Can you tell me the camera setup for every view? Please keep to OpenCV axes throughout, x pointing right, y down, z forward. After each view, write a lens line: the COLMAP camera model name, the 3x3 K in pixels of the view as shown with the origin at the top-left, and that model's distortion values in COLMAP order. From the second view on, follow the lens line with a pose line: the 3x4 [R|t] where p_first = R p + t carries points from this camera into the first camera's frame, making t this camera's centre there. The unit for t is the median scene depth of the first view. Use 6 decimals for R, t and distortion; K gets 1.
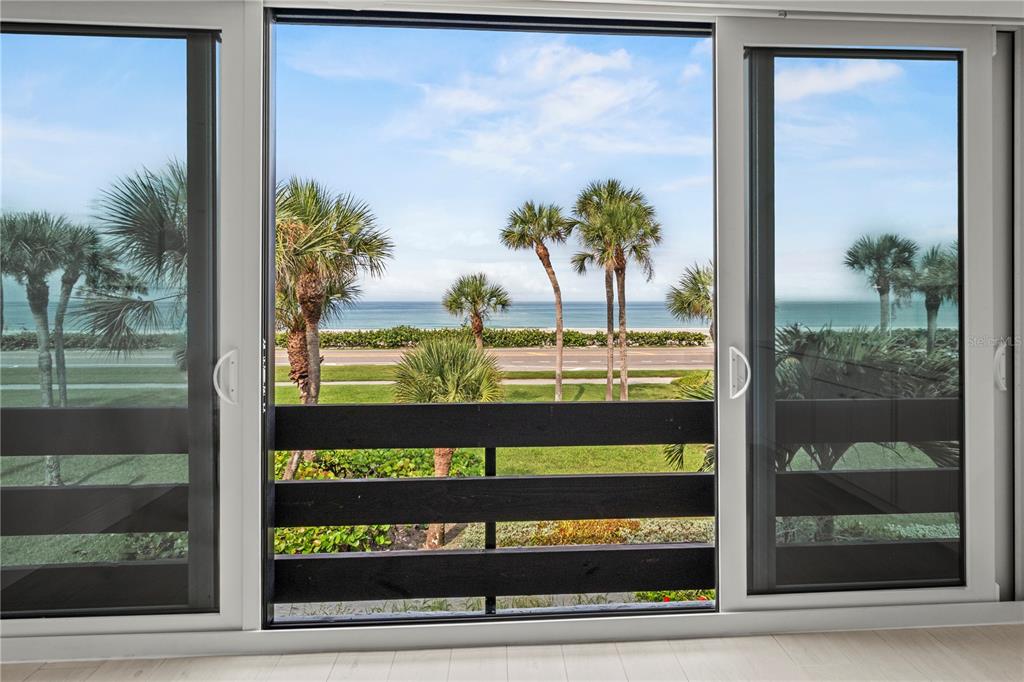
lens RADIAL K [[467.2, 0, 524.3], [0, 467.2, 309.6], [0, 0, 1]] dist [0.000976, -0.001411]
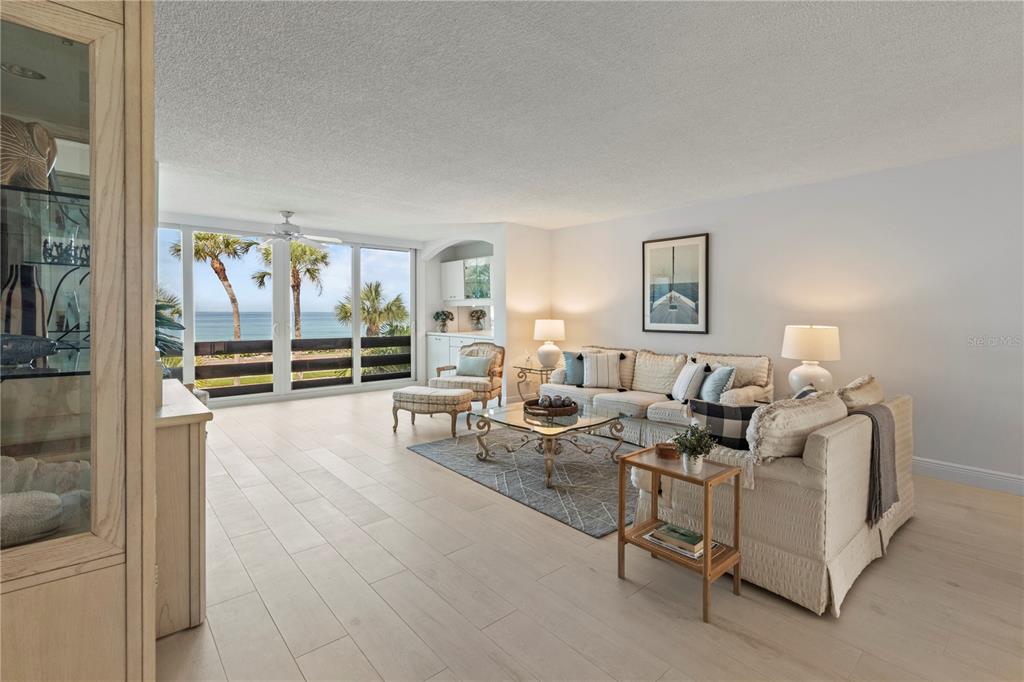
lens RADIAL K [[467.2, 0, 504.8], [0, 467.2, 312.3], [0, 0, 1]] dist [0.000976, -0.001411]
pose [[0.800081, 0.004514, 0.599875, -0.096107], [0.006472, 0.999849, -0.016155, 0.007732], [-0.599857, 0.016808, 0.799931, -0.330697]]
